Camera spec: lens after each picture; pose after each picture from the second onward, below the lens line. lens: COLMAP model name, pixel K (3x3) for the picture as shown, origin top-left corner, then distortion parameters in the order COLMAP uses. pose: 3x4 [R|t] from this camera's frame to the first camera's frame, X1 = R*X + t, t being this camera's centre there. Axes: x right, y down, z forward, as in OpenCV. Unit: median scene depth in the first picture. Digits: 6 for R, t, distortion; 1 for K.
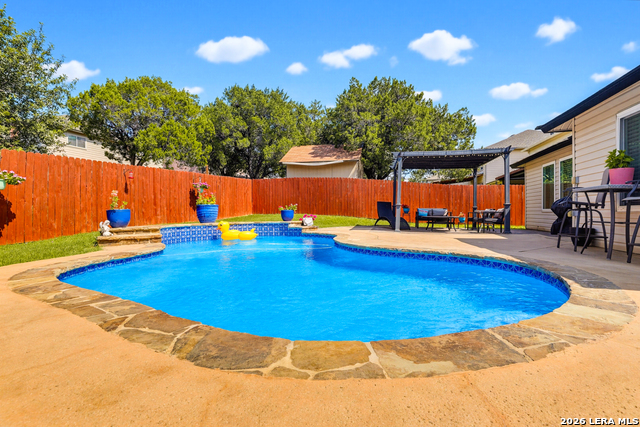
lens RADIAL K [[300.1, 0, 319.7], [0, 300.1, 212.1], [0, 0, 1]] dist [-0.025385, 0.001632]
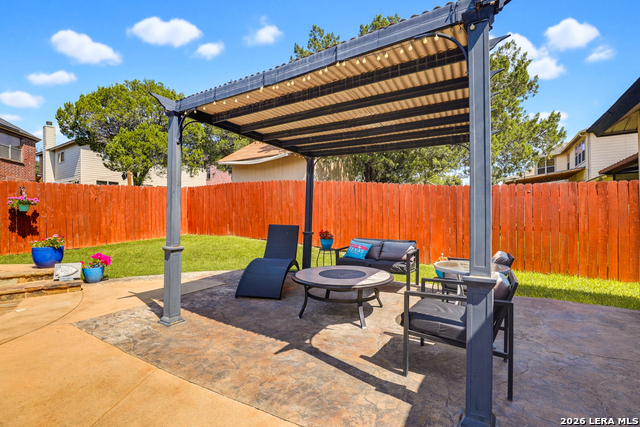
lens RADIAL K [[295.2, 0, 316.9], [0, 295.2, 218.1], [0, 0, 1]] dist [-0.038256, 0.009828]
pose [[0.960080, -0.001177, -0.279722, 0.306874], [0.002217, 0.999992, 0.003404, -0.036546], [0.279716, -0.003888, 0.960075, 0.407843]]
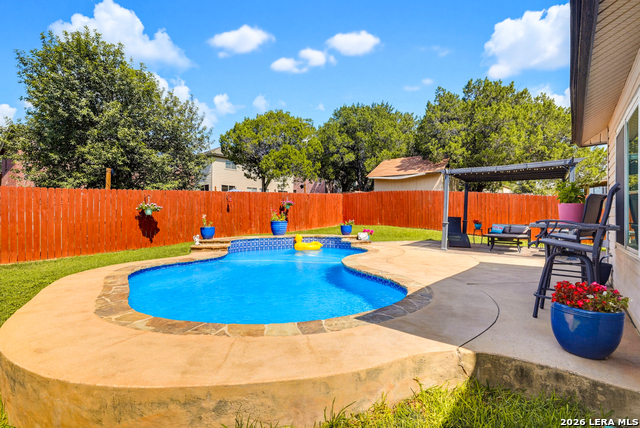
lens RADIAL K [[295.2, 0, 316.1], [0, 295.2, 214.7], [0, 0, 1]] dist [-0.038256, 0.009828]
pose [[0.900603, 0.004246, -0.434622, 0.173277], [-0.007160, 0.999962, -0.005068, -0.025622], [0.434583, 0.007676, 0.900599, -0.034289]]
